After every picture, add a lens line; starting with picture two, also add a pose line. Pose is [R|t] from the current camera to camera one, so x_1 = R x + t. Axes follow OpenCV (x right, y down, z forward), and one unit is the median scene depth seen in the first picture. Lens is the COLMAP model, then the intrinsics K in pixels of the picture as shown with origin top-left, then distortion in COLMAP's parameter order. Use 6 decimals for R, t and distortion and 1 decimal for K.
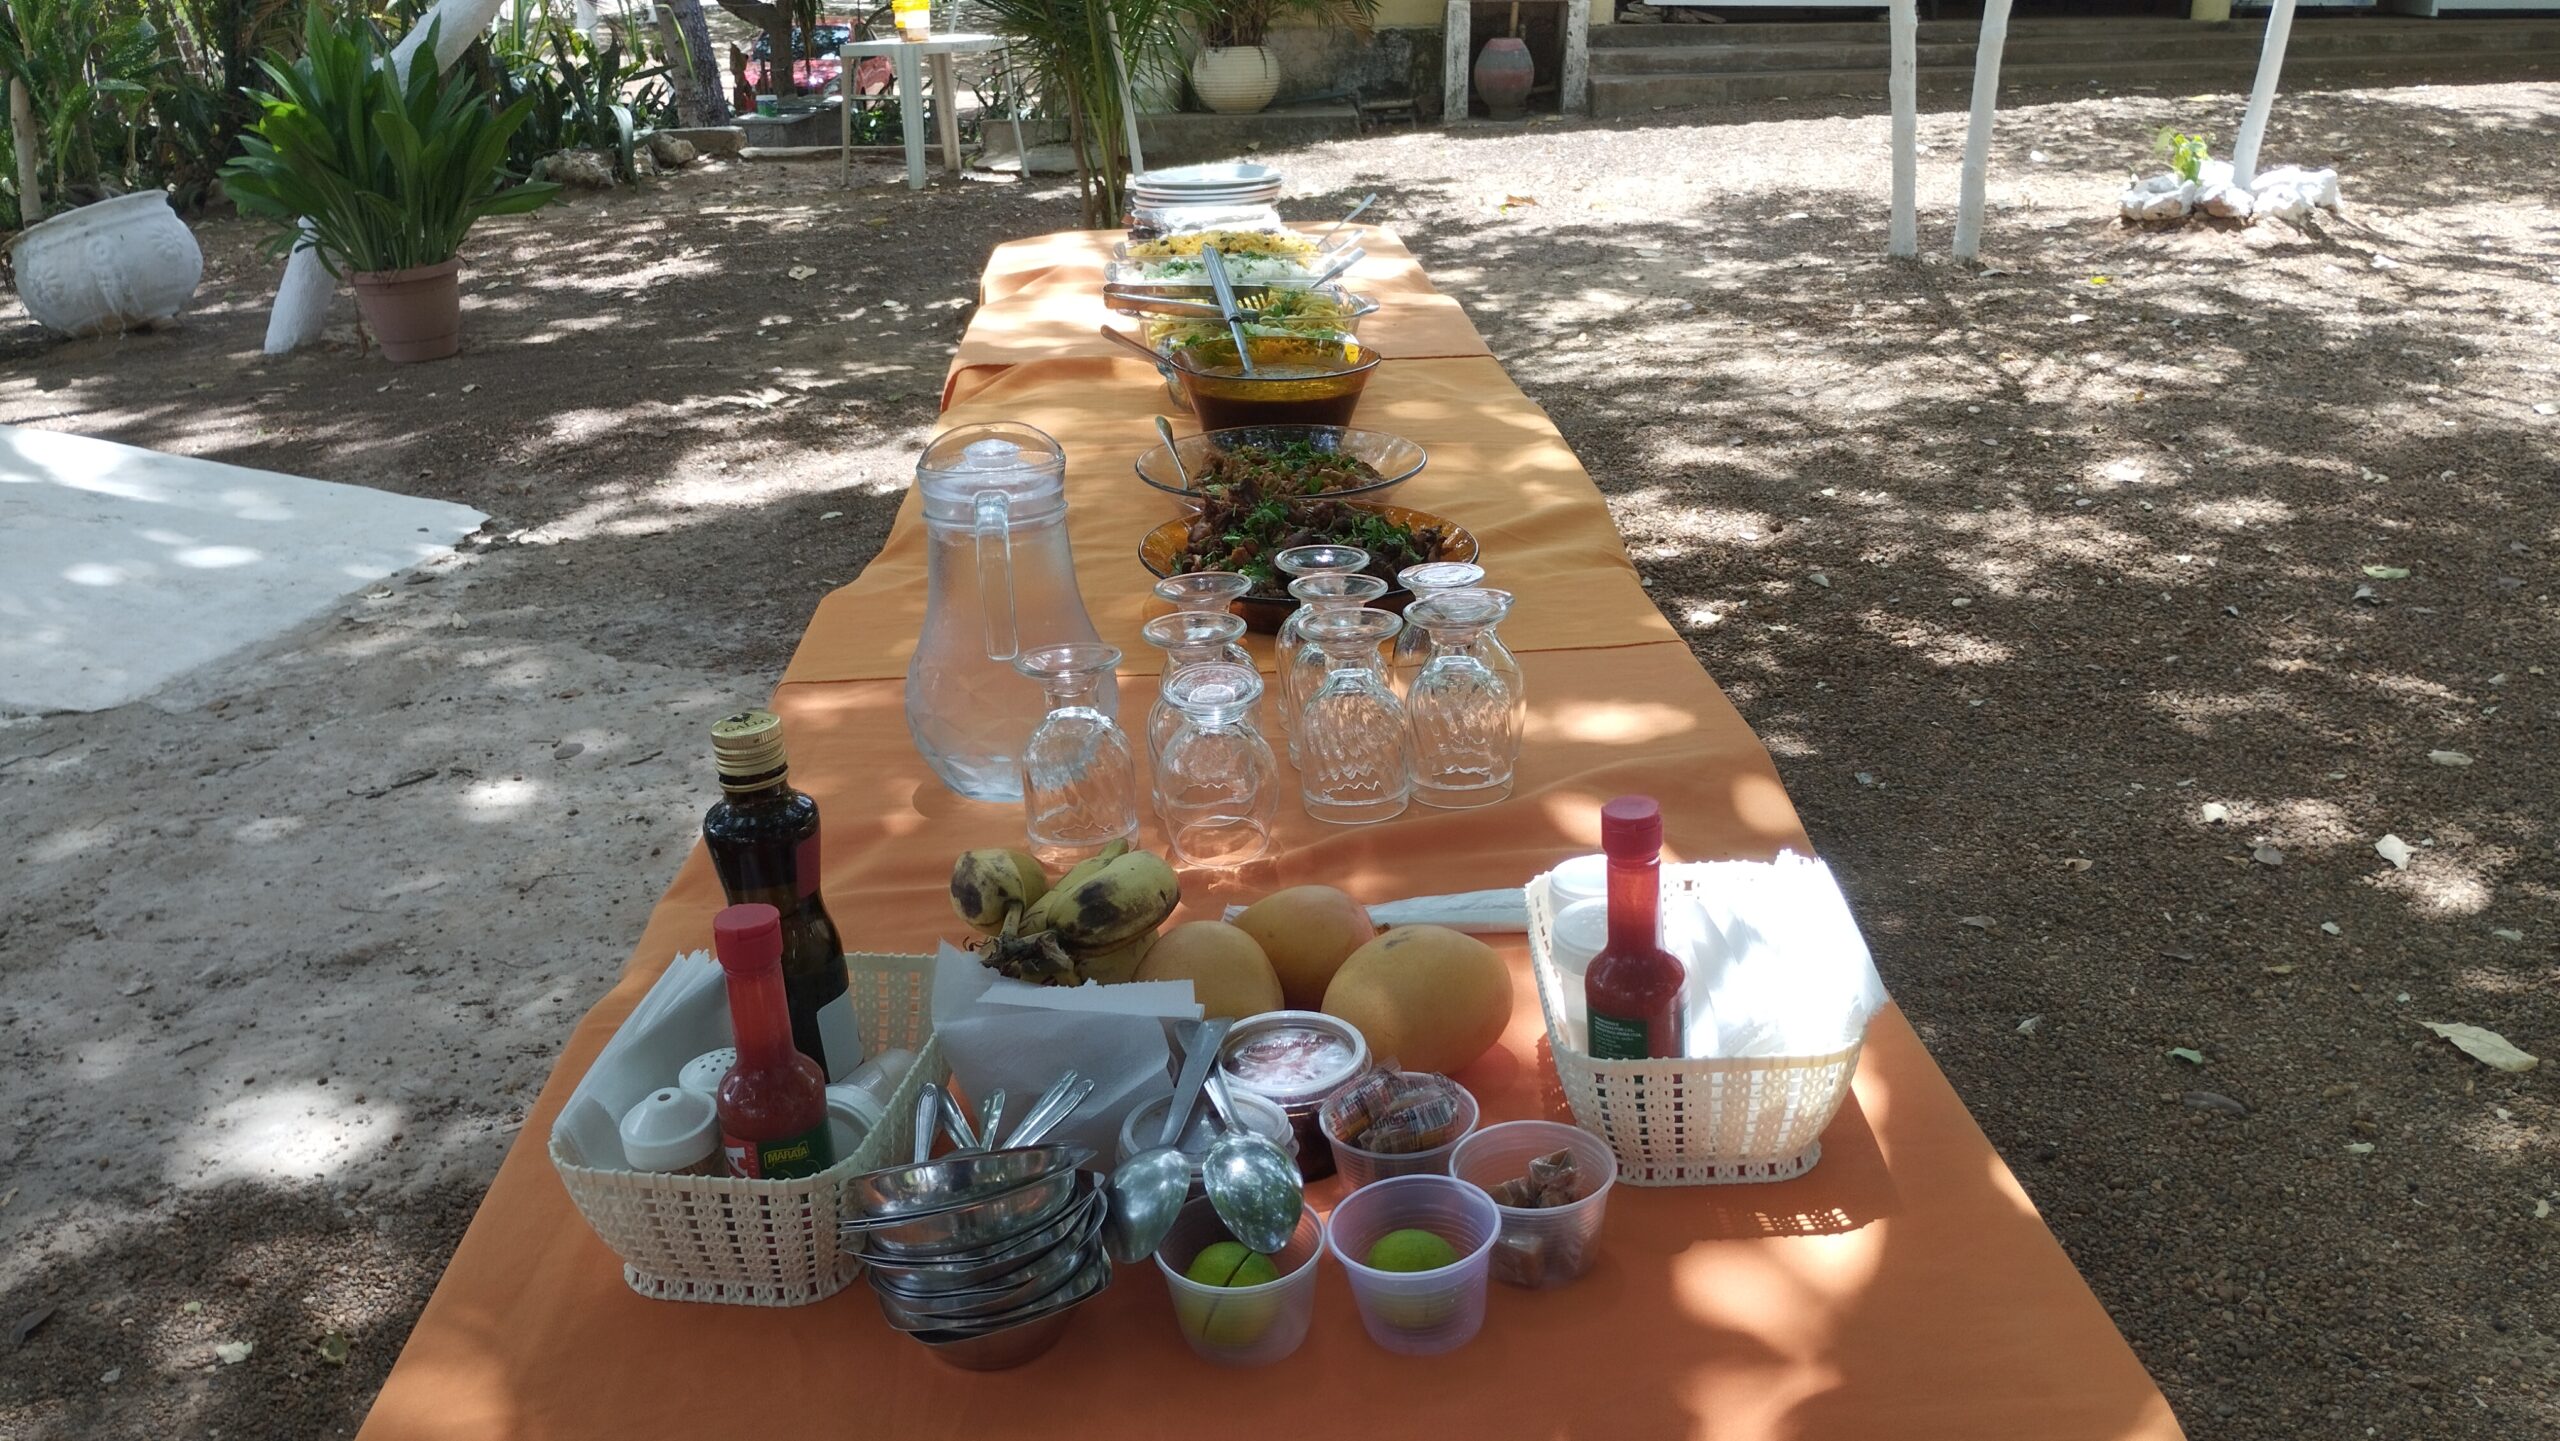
lens RADIAL K [[2208.9, 0, 1294.1], [0, 2208.9, 696.0], [0, 0, 1]] dist [0.078071, -0.094042]
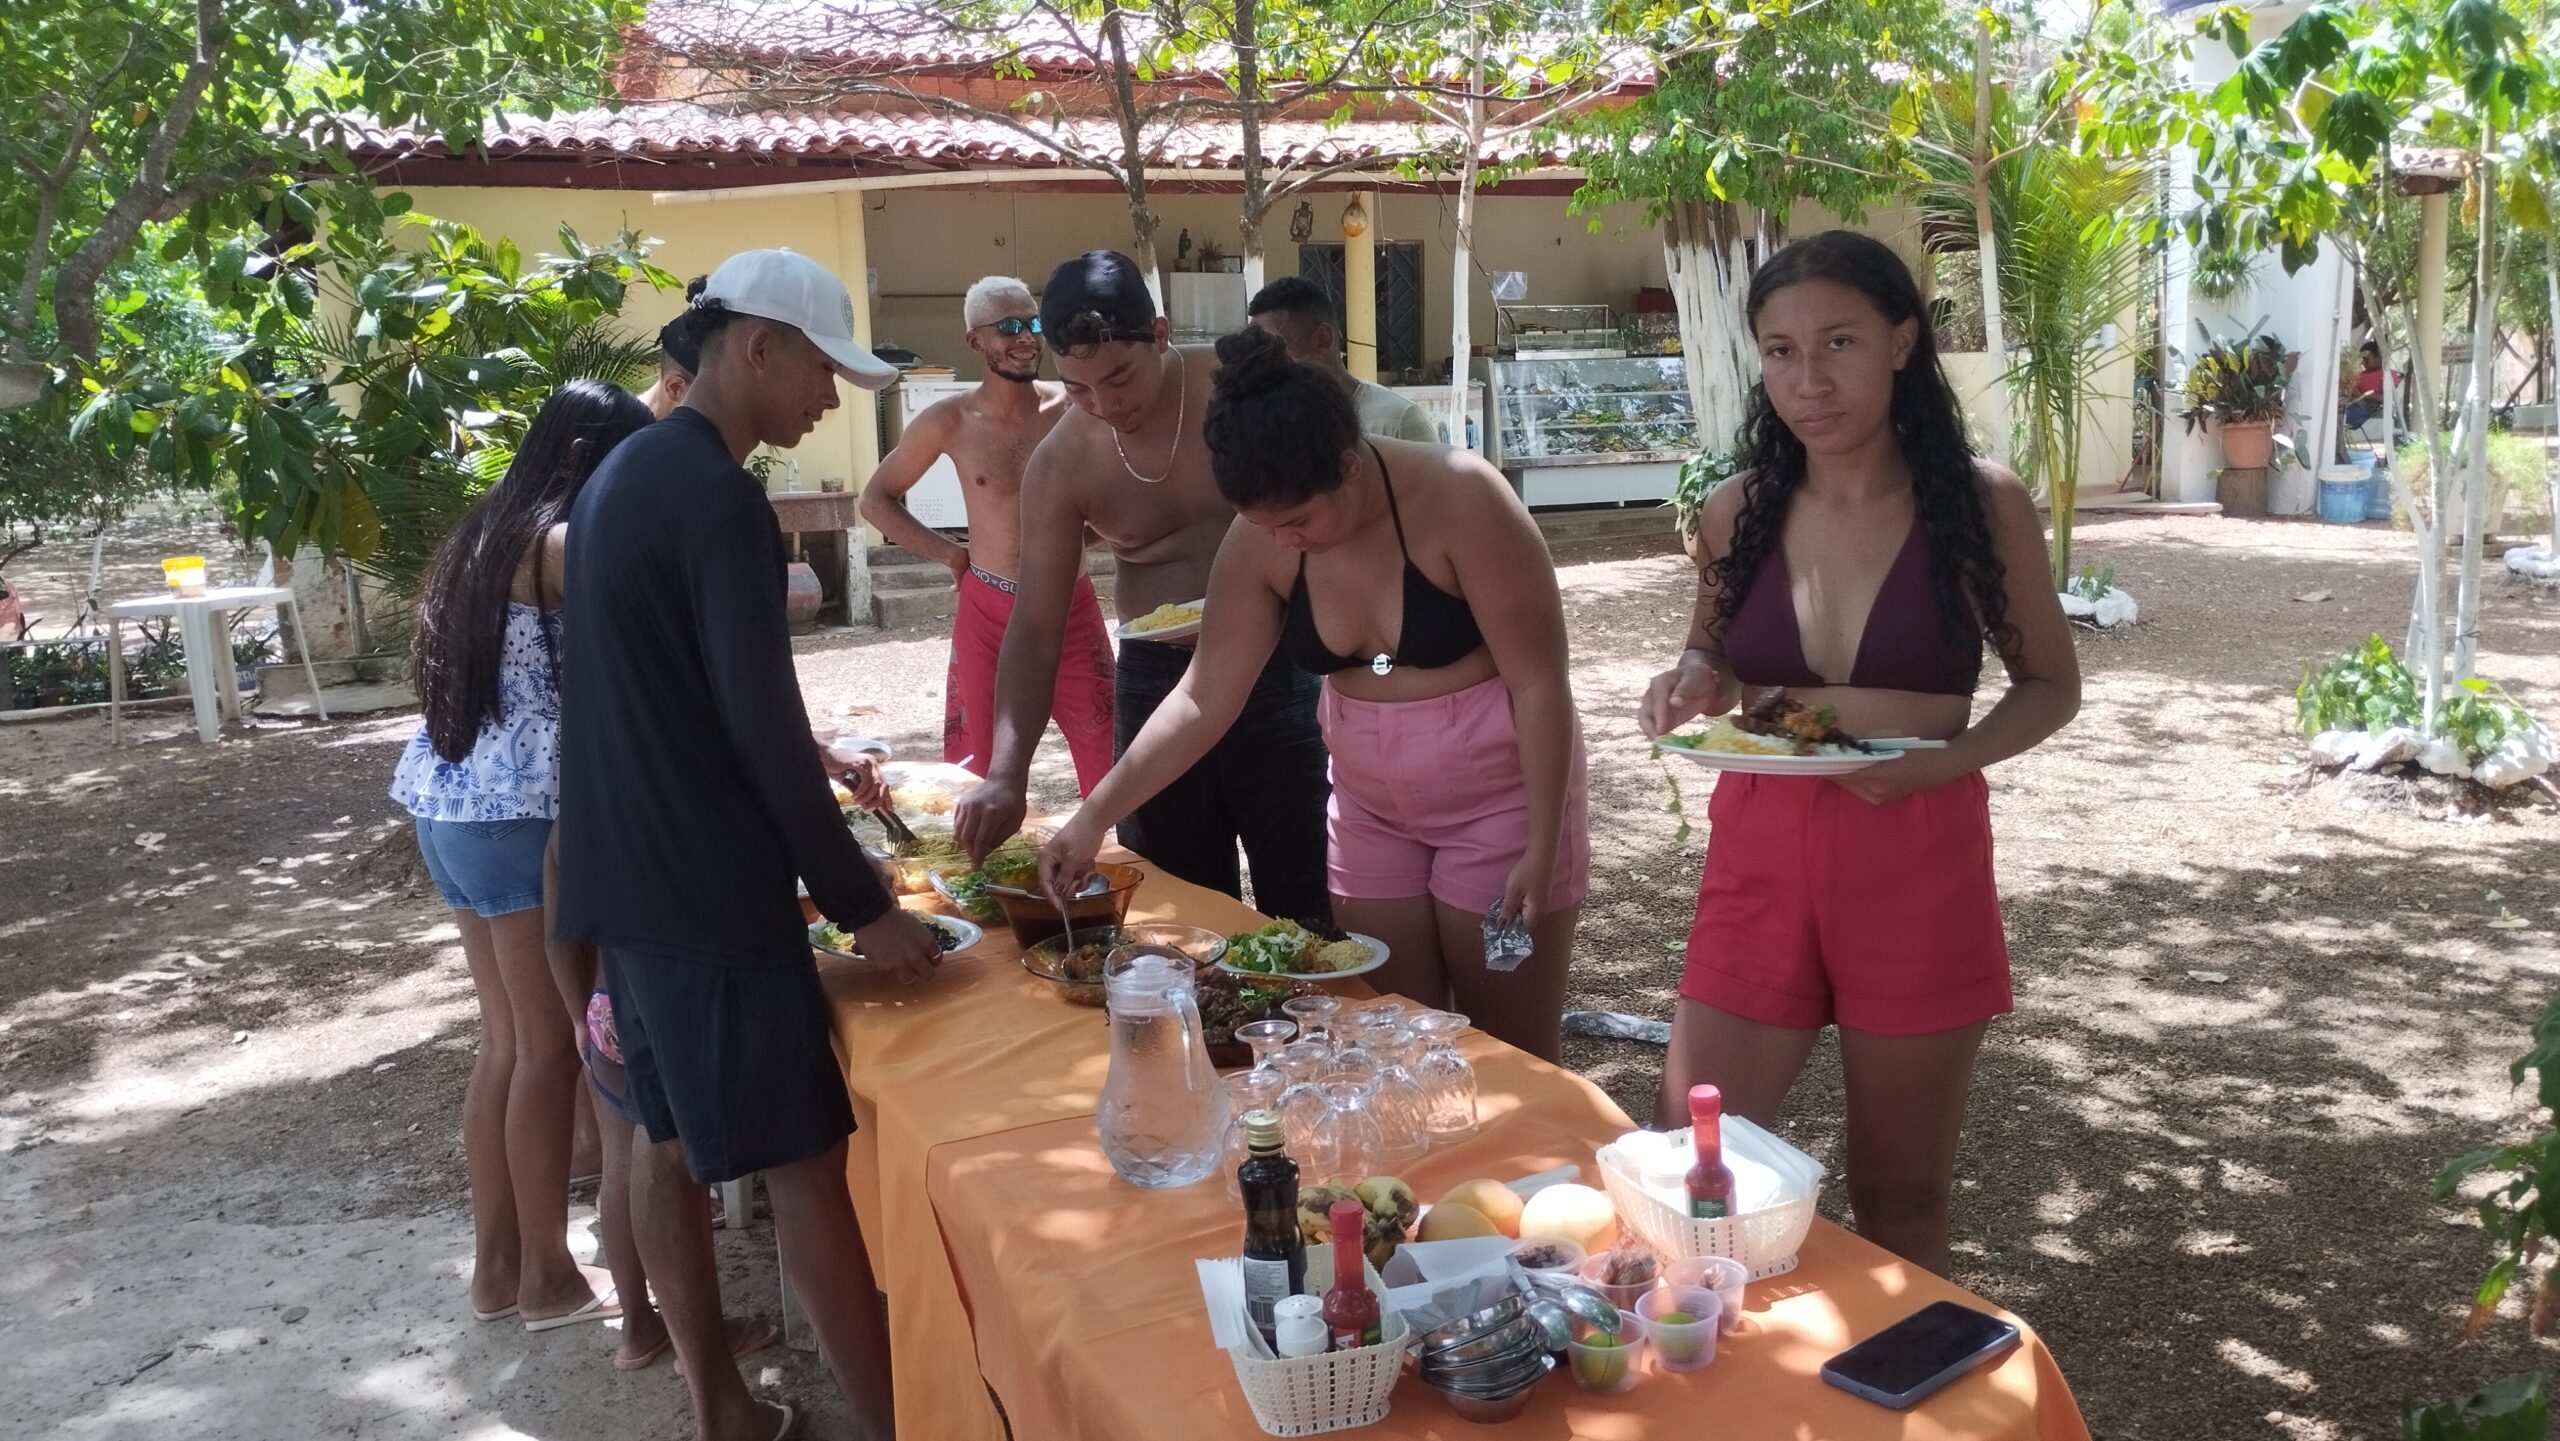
lens RADIAL K [[2208.9, 0, 1294.1], [0, 2208.9, 696.0], [0, 0, 1]] dist [0.078071, -0.094042]
pose [[0.926385, -0.077261, 0.368566, -0.232943], [0.151412, 0.972549, -0.176702, 0.000194], [-0.344797, 0.219499, 0.912653, -0.205531]]
